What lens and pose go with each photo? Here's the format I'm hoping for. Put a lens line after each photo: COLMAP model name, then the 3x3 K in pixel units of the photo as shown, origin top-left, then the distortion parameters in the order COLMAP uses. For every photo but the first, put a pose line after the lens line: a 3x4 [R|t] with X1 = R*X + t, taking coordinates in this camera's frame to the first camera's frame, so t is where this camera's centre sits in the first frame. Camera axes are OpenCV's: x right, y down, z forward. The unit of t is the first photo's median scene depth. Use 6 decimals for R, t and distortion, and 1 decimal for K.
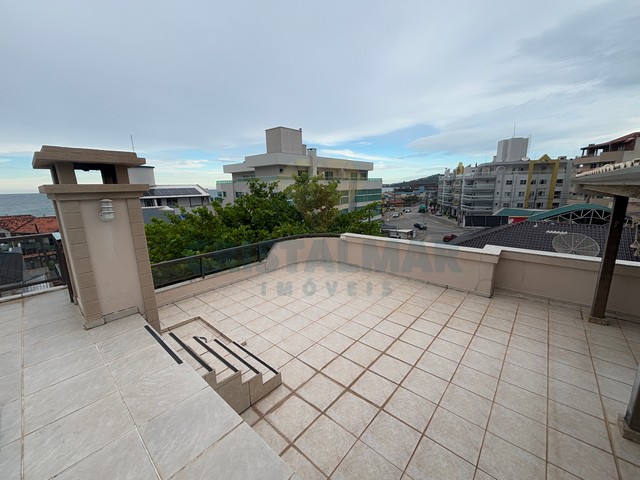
lens RADIAL K [[256.3, 0, 318.5], [0, 256.3, 240.9], [0, 0, 1]] dist [0.001629, -0.000486]
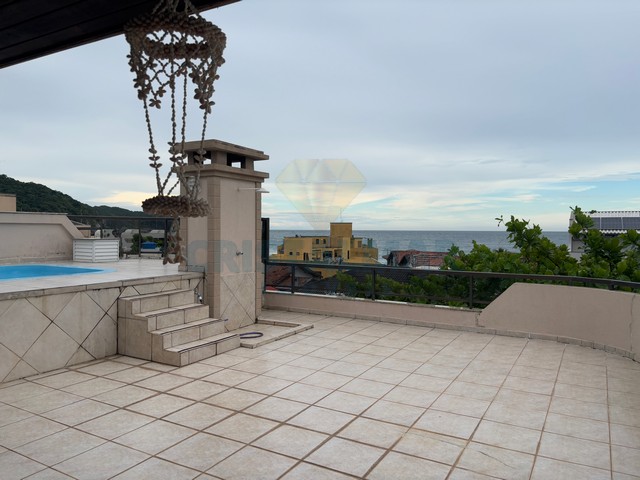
lens RADIAL K [[486.7, 0, 318.4], [0, 486.7, 238.7], [0, 0, 1]] dist [0.009741, -0.002063]
pose [[0.201965, 0.040562, -0.978552, 0.503682], [-0.210153, 0.977664, -0.002849, 0.007486], [0.956580, 0.206221, 0.205978, 0.323599]]
